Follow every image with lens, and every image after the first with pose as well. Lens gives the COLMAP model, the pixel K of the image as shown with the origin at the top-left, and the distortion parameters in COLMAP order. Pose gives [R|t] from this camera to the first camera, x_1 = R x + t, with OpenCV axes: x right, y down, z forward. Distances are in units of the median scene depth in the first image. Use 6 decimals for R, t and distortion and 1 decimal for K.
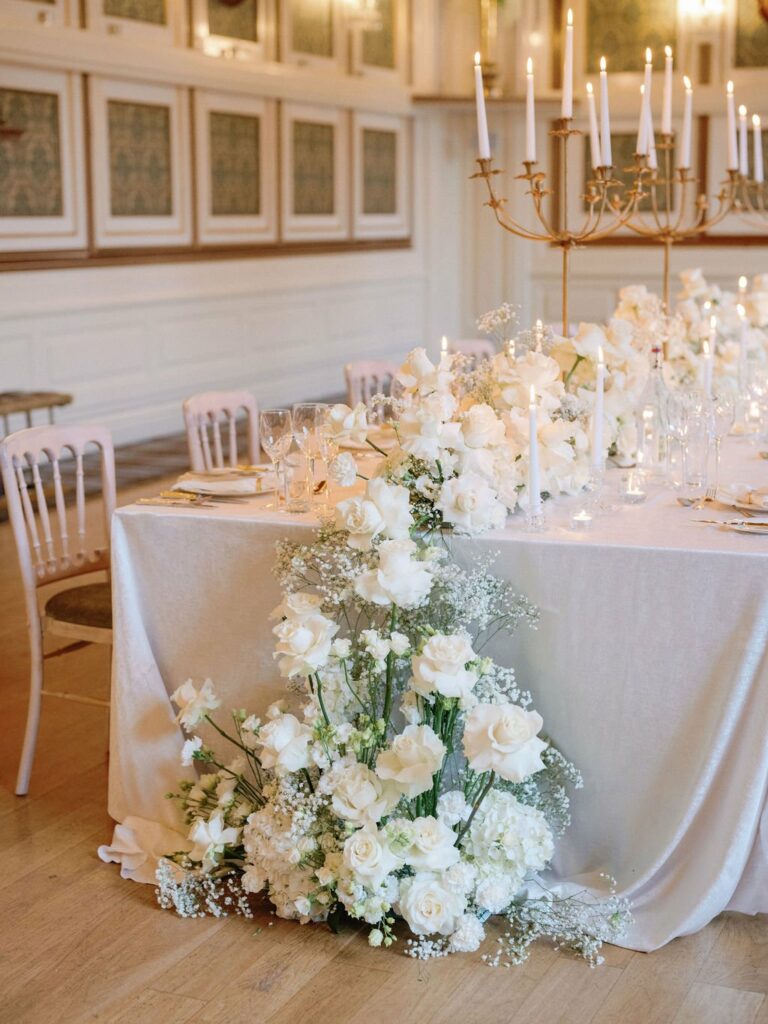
lens RADIAL K [[1724.2, 0, 384.0], [0, 1724.2, 512.0], [0, 0, 1]] dist [0.035103, 0.055137]
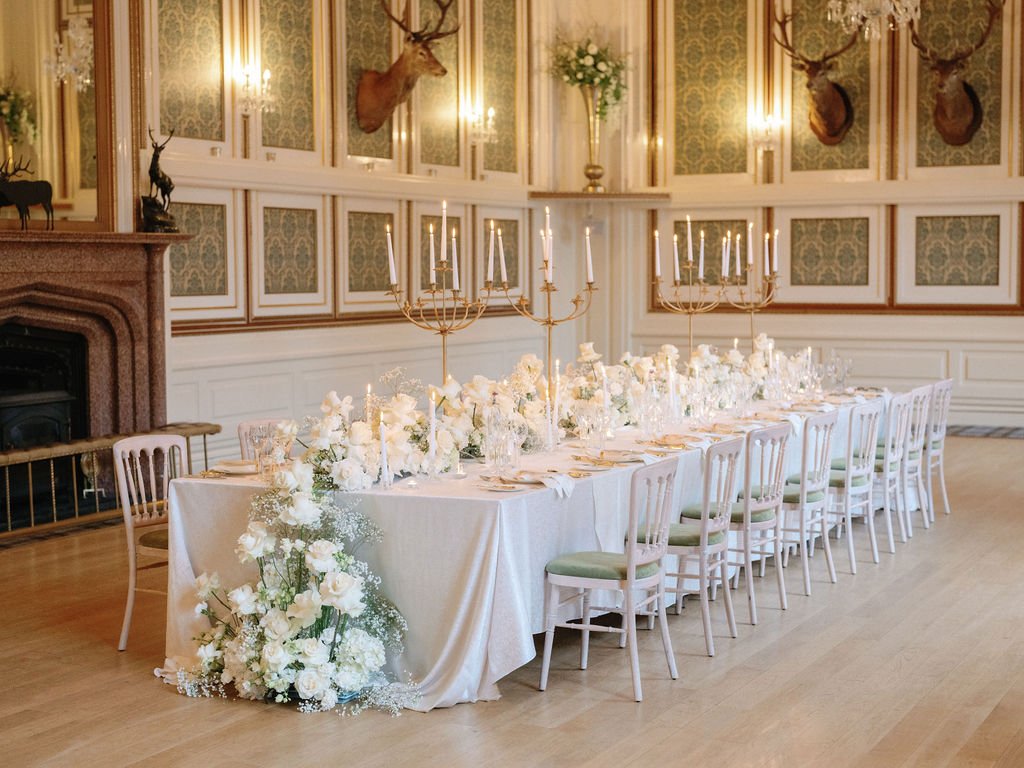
lens RADIAL K [[1724.2, 0, 512.0], [0, 1724.2, 384.0], [0, 0, 1]] dist [0.035103, 0.055137]
pose [[0.997565, 0.007627, -0.069321, 0.354067], [-0.014625, 0.994777, -0.101022, 0.083657], [0.068189, 0.101790, 0.992466, -0.845996]]
